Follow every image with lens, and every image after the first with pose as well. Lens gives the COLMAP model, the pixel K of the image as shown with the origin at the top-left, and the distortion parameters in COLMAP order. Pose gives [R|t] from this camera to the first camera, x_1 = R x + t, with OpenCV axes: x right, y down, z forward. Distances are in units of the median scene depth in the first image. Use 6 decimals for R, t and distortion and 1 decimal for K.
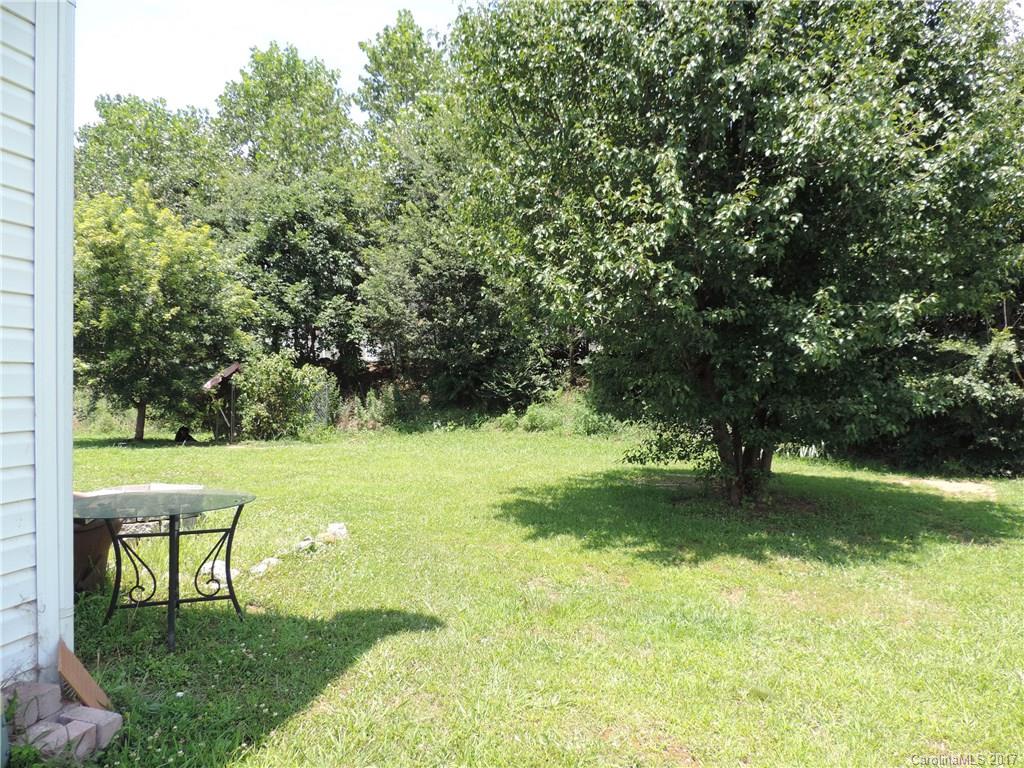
lens RADIAL K [[732.3, 0, 514.3], [0, 732.3, 390.2], [0, 0, 1]] dist [-0.008609, -0.016470]
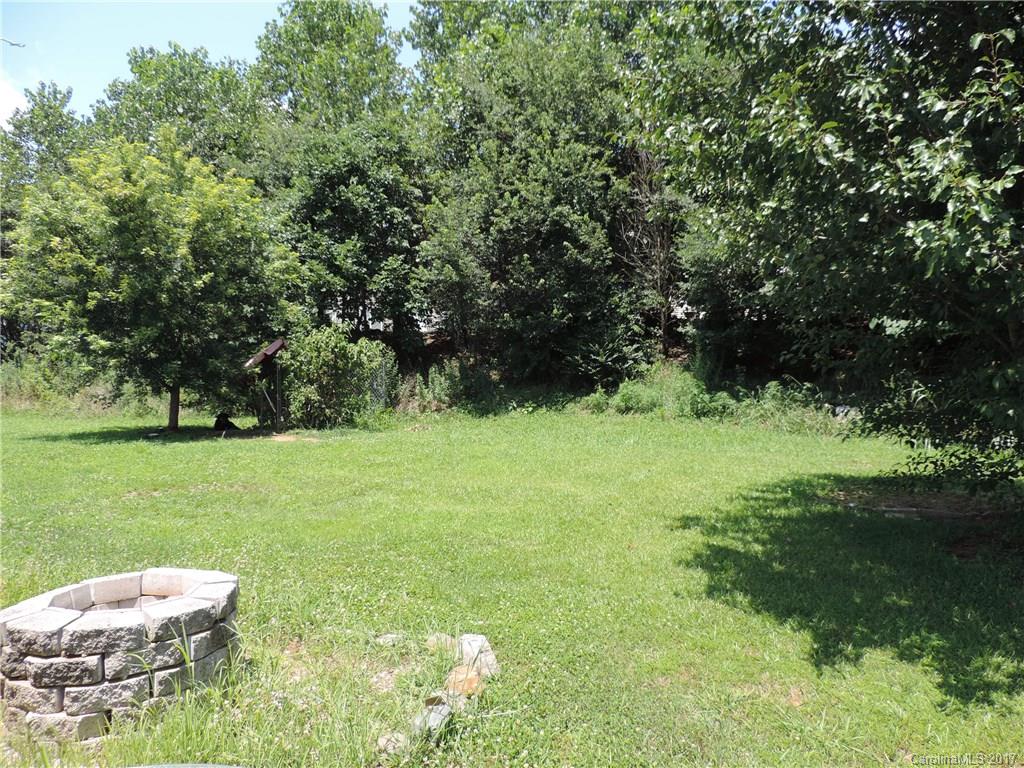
lens RADIAL K [[732.3, 0, 509.3], [0, 732.3, 378.9], [0, 0, 1]] dist [-0.008609, -0.016470]
pose [[0.997990, -0.011967, -0.062229, -0.056455], [0.013829, 0.999467, 0.029582, -0.010219], [0.061841, -0.030383, 0.997623, 0.147851]]
